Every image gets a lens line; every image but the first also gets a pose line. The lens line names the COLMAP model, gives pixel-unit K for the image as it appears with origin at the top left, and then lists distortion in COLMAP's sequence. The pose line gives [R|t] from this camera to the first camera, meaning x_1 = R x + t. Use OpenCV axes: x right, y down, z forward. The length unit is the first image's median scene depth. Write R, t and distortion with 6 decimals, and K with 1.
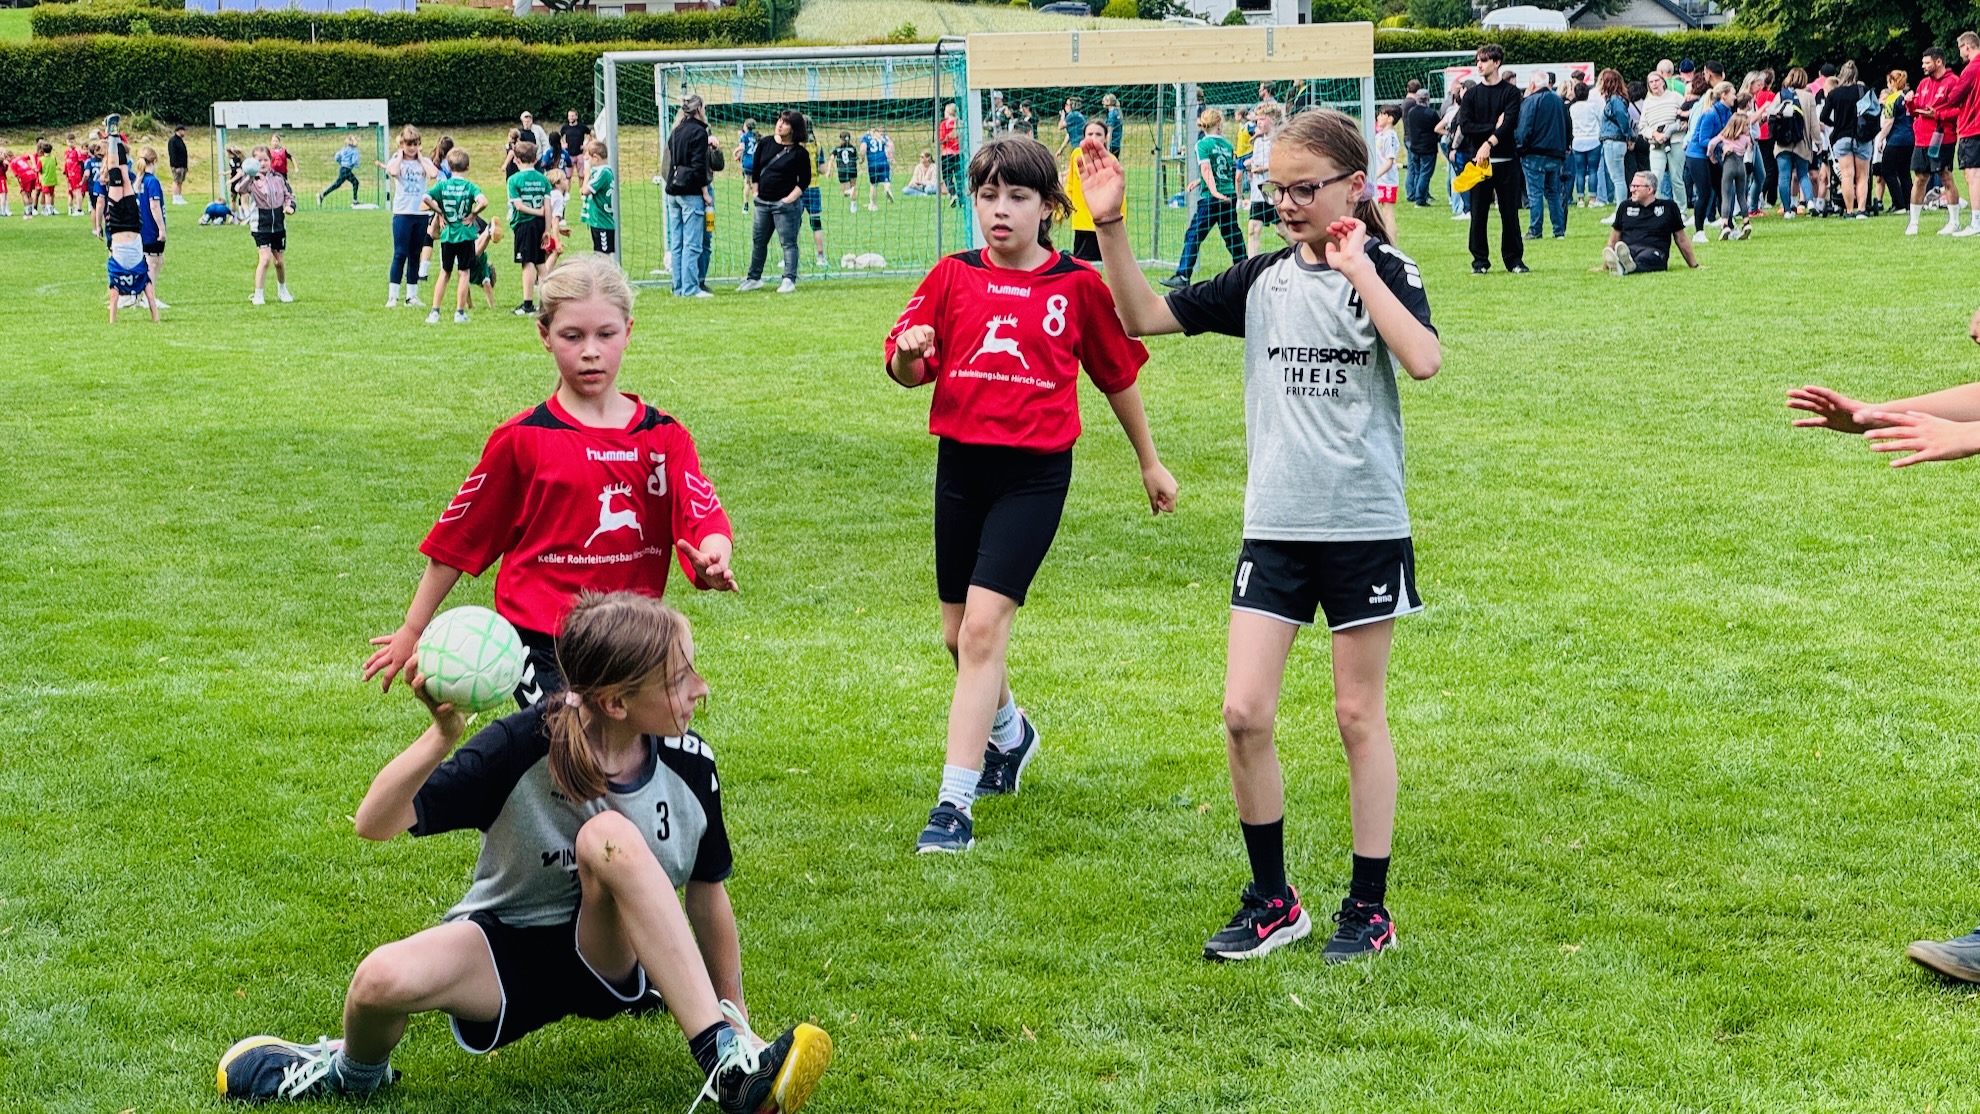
lens RADIAL K [[4548.1, 0, 920.5], [0, 4548.1, 557.8], [0, 0, 1]] dist [-0.210152, 7.211766]
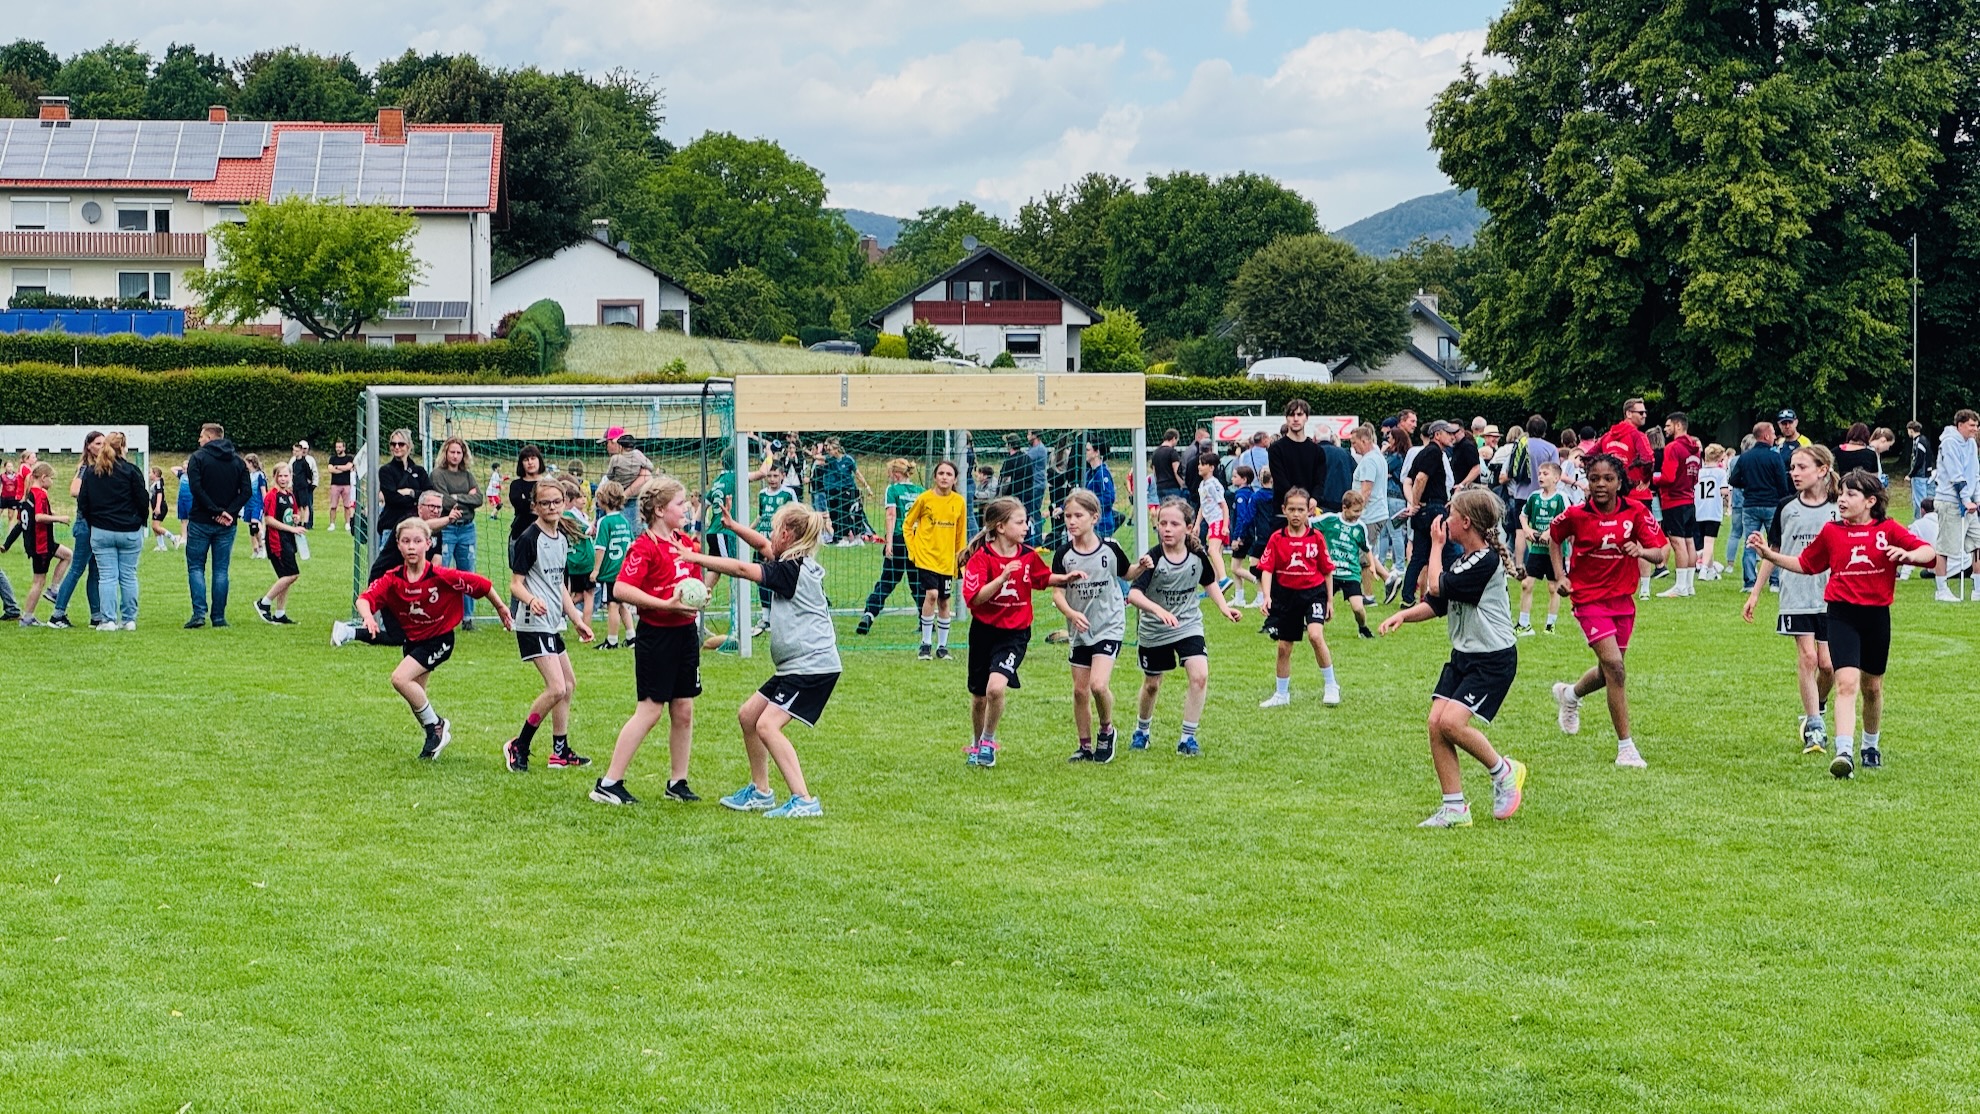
lens RADIAL K [[4537.0, 0, 933.0], [0, 4537.0, 600.9], [0, 0, 1]] dist [-0.122320, 4.621903]
pose [[0.998346, 0.019177, 0.054202, 0.001190], [-0.015656, 0.997785, -0.064649, -0.006461], [-0.055322, 0.063694, 0.996435, 0.033570]]
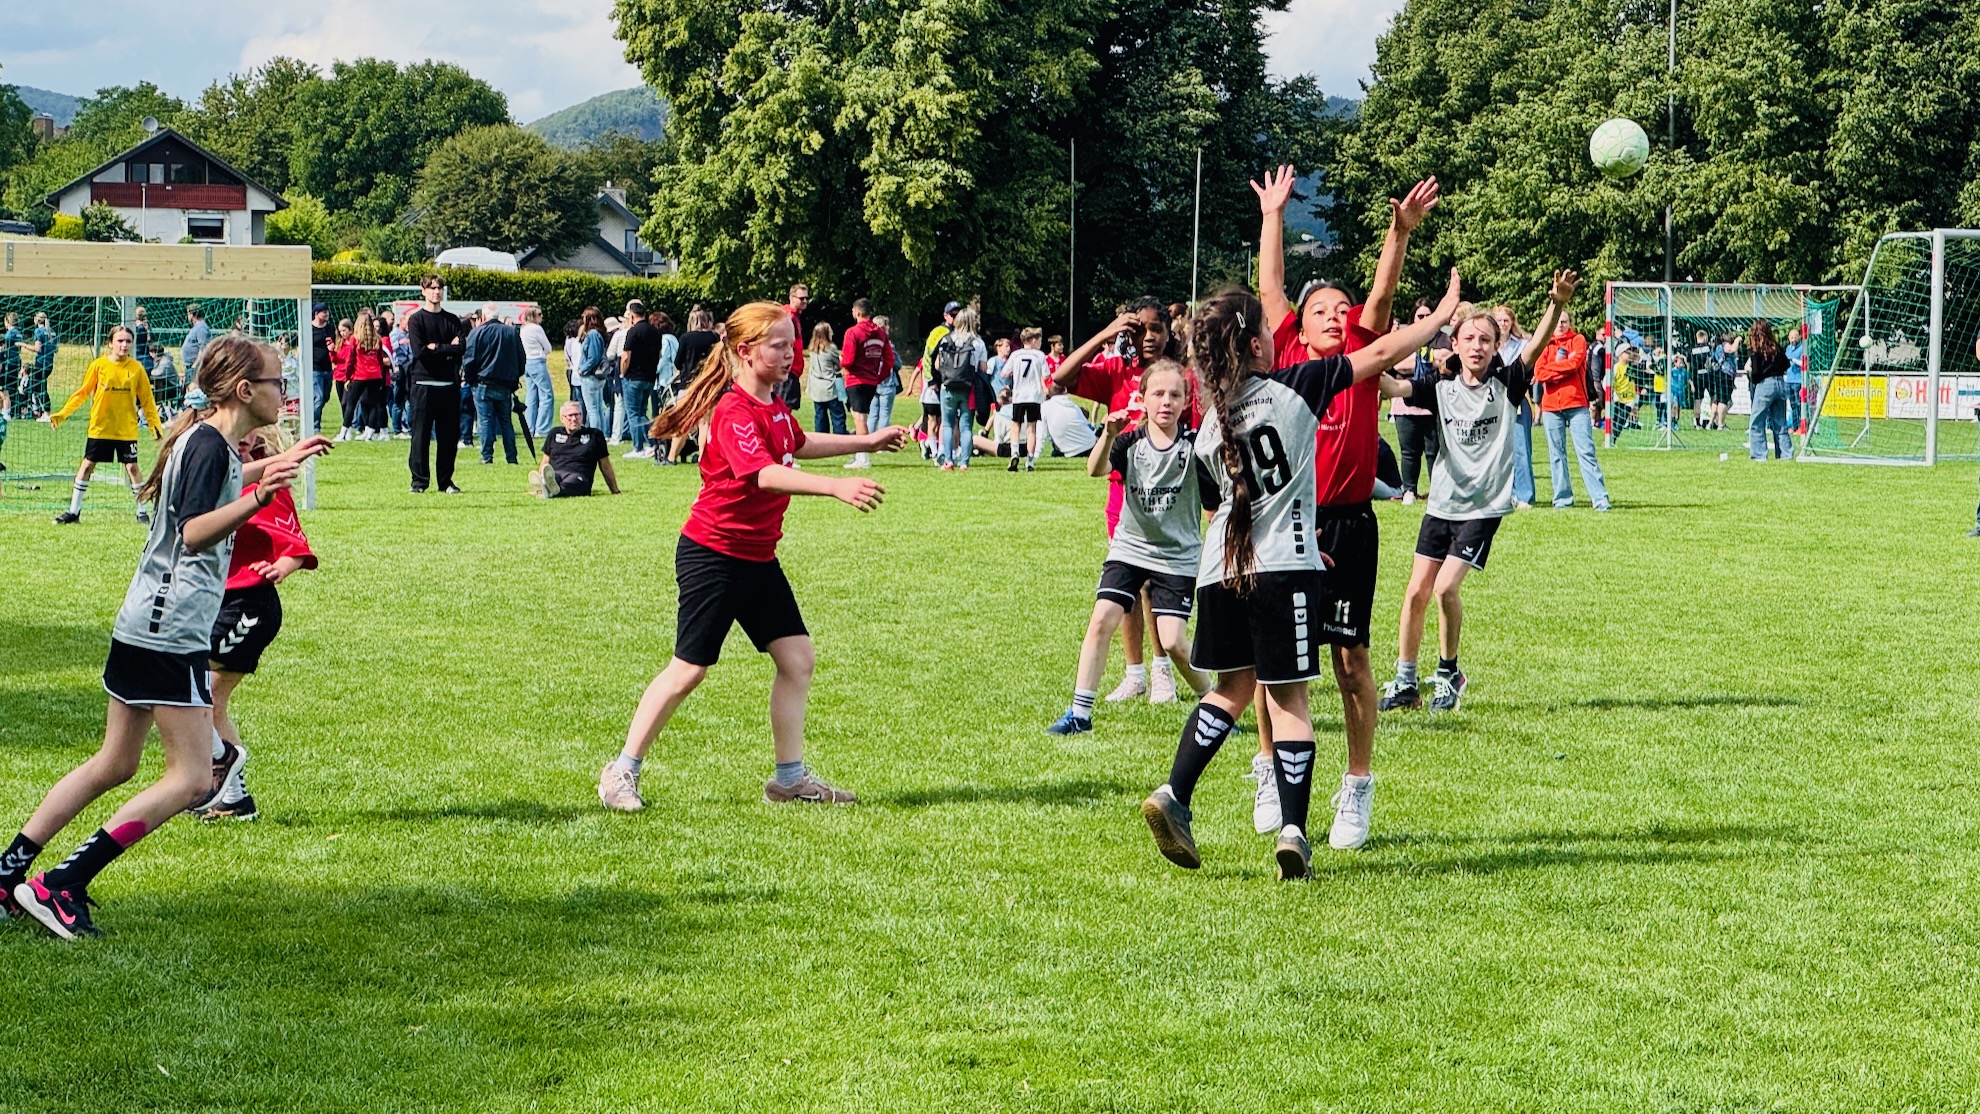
lens RADIAL K [[4553.0, 0, 984.3], [0, 4553.0, 556.6], [0, 0, 1]] dist [0.034740, 2.610397]
pose [[0.970439, 0.024001, 0.240149, 0.001751], [-0.011273, 0.998465, -0.054235, 0.012542], [-0.241082, 0.049925, 0.969220, -0.066417]]
